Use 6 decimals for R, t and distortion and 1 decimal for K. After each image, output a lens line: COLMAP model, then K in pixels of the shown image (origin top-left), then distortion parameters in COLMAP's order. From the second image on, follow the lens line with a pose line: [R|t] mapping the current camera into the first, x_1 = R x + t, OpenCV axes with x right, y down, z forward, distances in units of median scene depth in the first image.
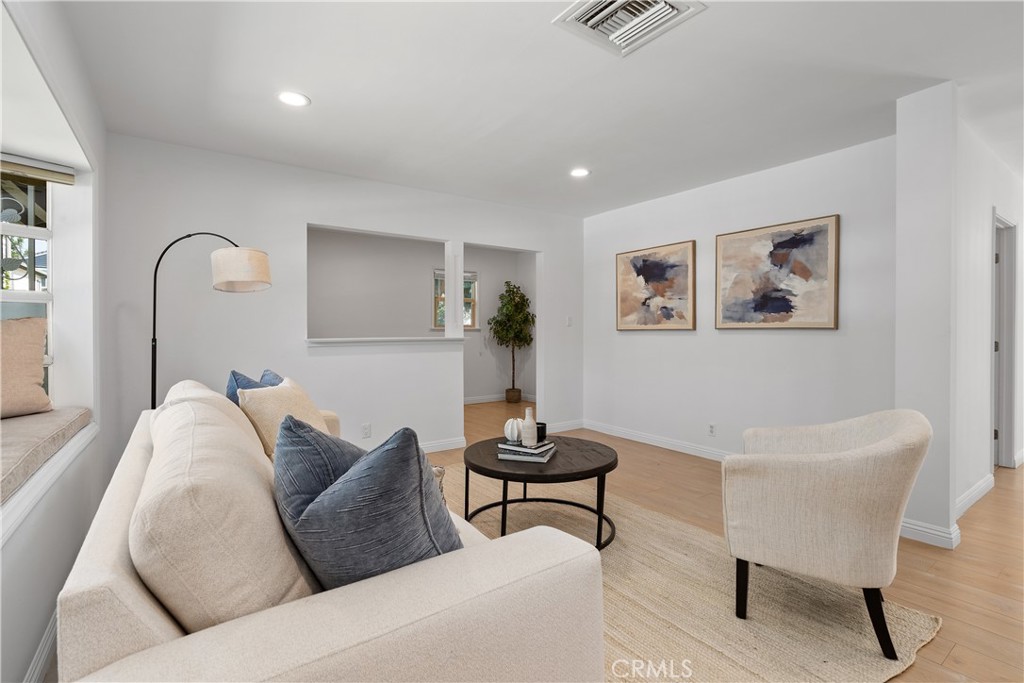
lens RADIAL K [[467.3, 0, 512.0], [0, 467.3, 341.5], [0, 0, 1]] dist [0.000241, 0.000403]
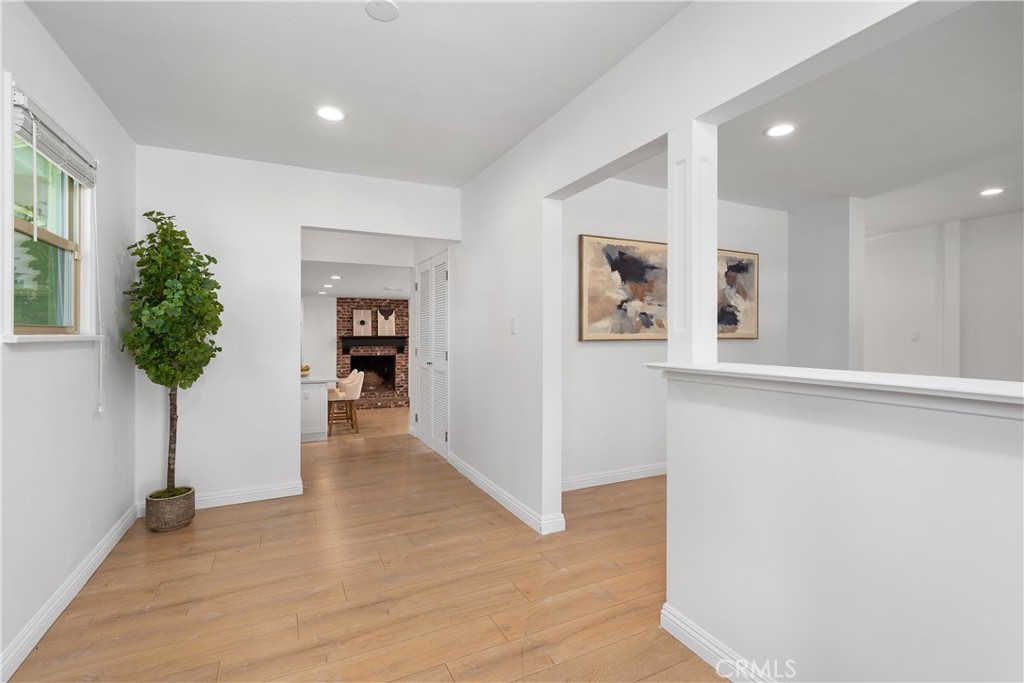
lens RADIAL K [[467.3, 0, 512.0], [0, 467.3, 341.5], [0, 0, 1]] dist [0.000241, 0.000403]
pose [[0.162979, -0.013188, 0.986541, -0.556564], [0.022355, 0.999703, 0.009671, -0.035452], [-0.986376, 0.020478, 0.163225, 1.097224]]
